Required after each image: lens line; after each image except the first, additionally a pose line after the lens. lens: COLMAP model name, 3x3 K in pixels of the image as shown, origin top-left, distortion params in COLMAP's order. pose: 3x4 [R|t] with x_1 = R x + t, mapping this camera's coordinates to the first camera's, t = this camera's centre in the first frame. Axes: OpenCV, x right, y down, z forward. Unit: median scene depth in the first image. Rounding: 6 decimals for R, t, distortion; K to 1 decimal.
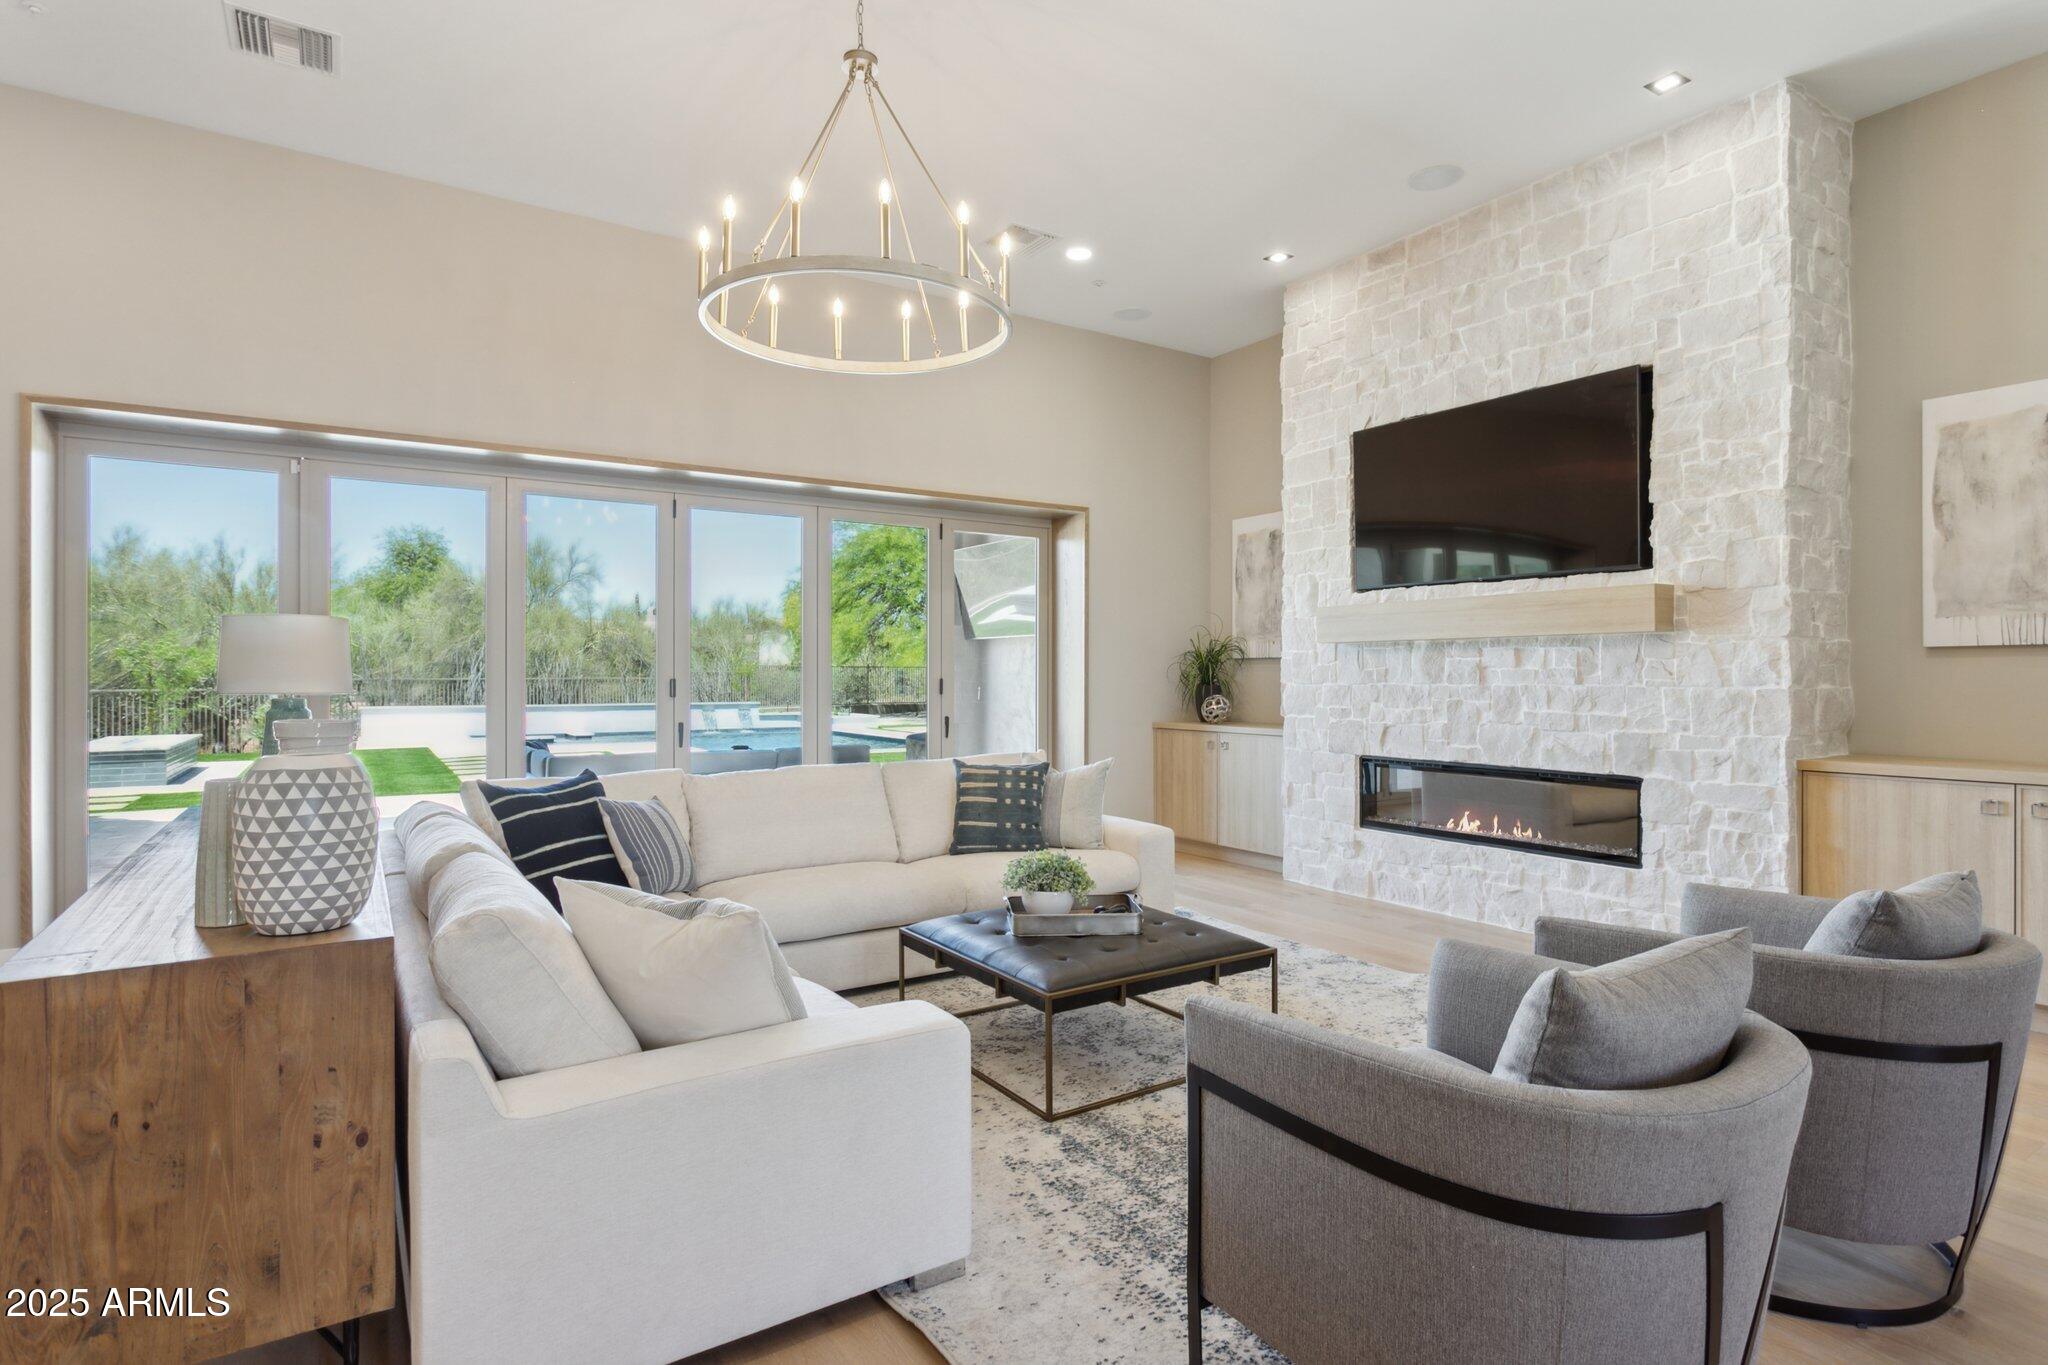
lens RADIAL K [[1036.1, 0, 1024.0], [0, 1036.1, 682.5], [0, 0, 1]] dist [-0.006034, 0.000773]
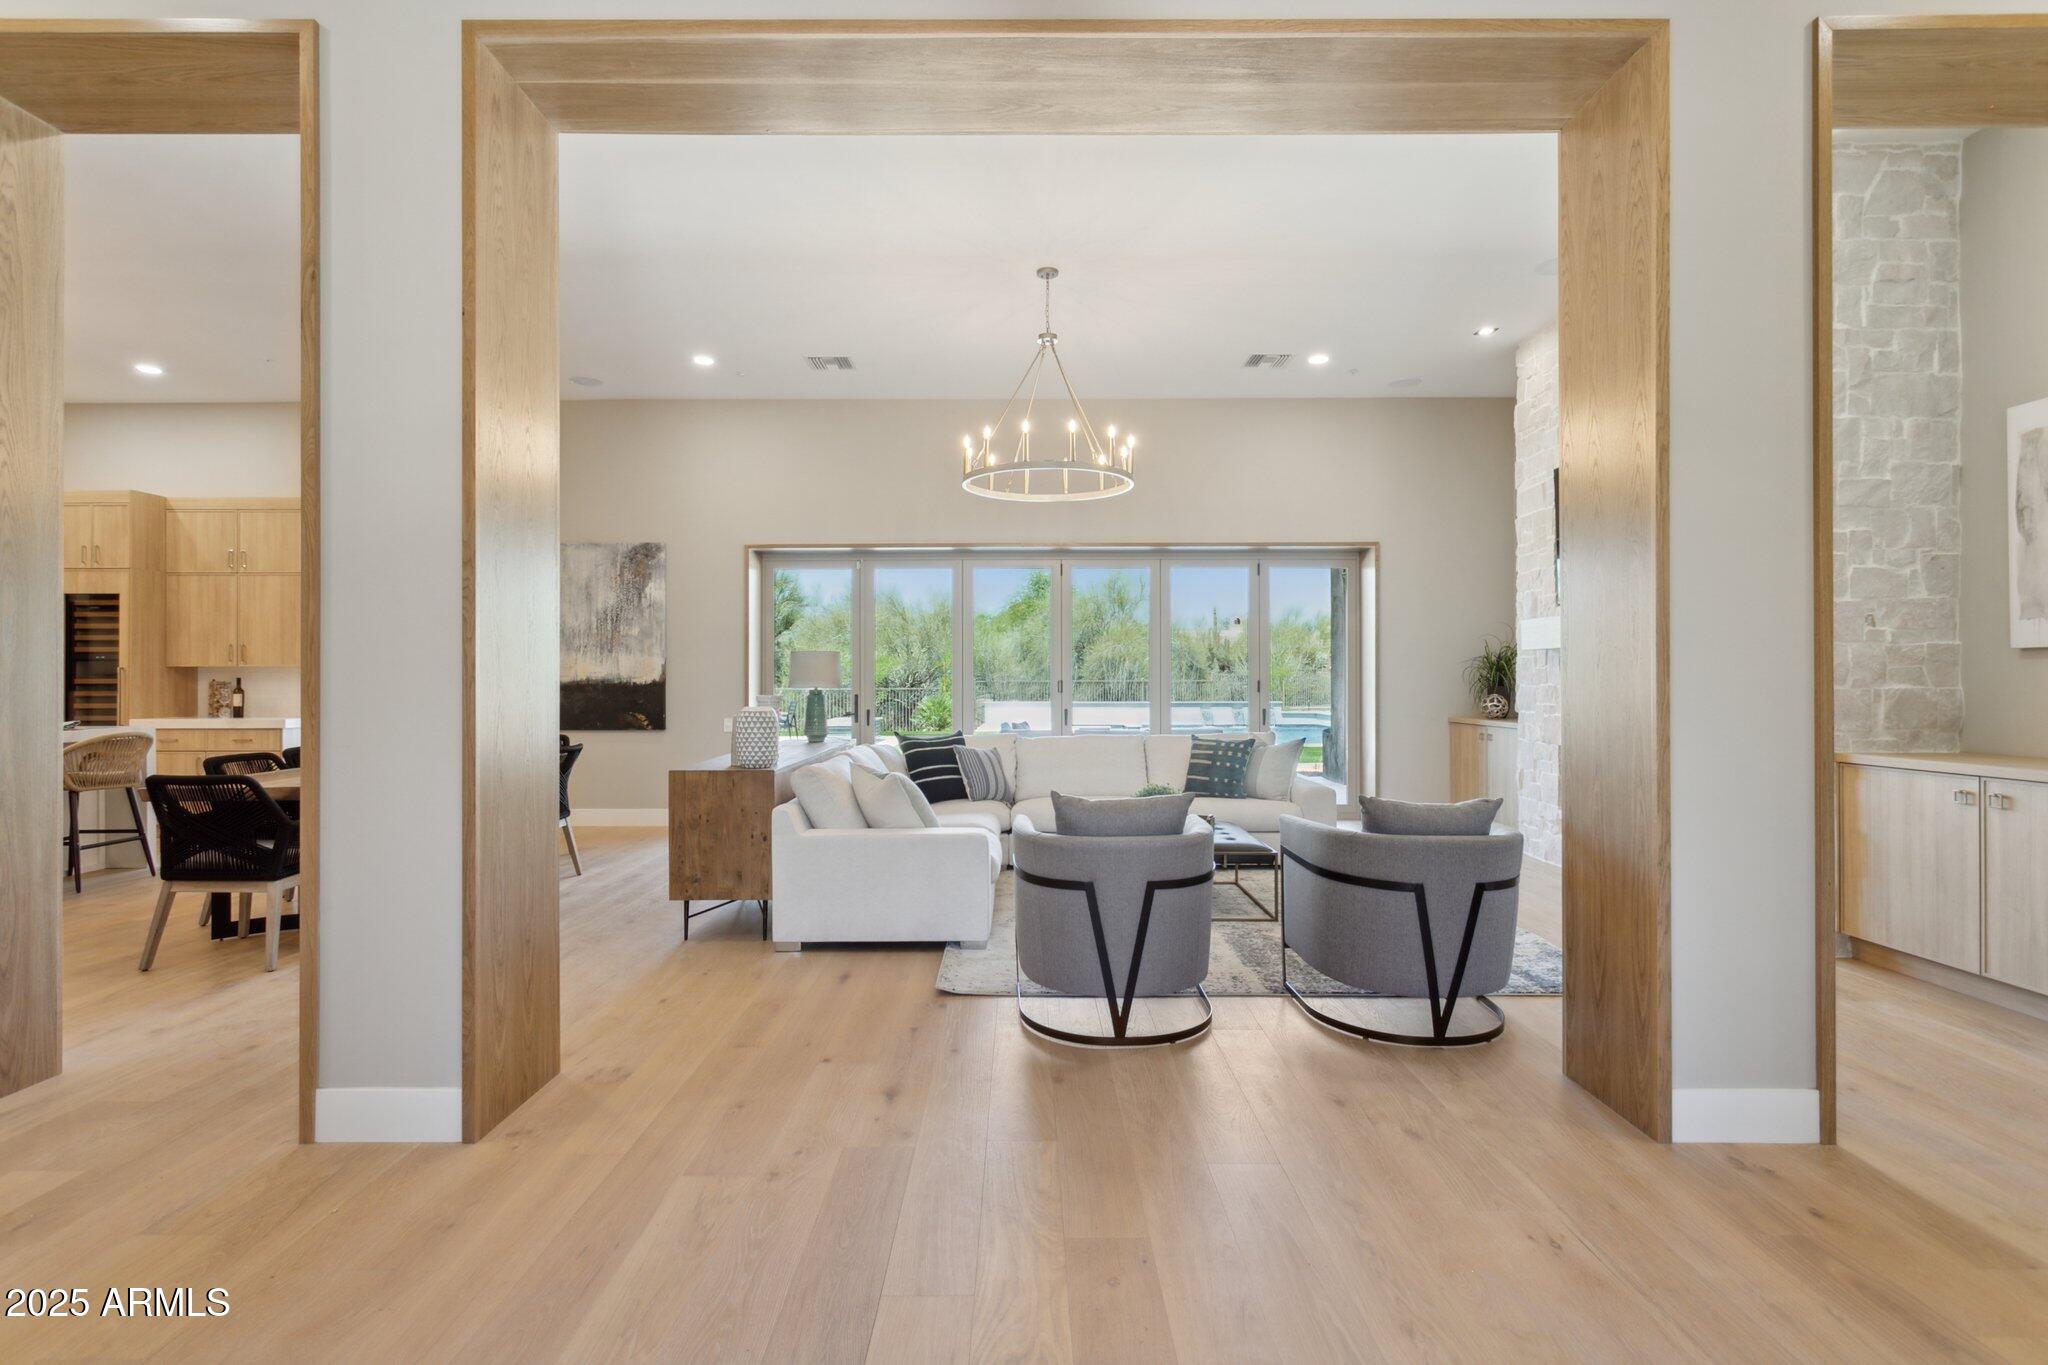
lens RADIAL K [[1006.9, 0, 1024.0], [0, 1006.9, 682.5], [0, 0, 1]] dist [0.001844, -0.000082]
pose [[0.833723, 0.000427, -0.552182, 0.613161], [-0.001786, 0.999997, -0.001922, 0.003617], [0.552179, 0.002589, 0.833721, -0.384009]]
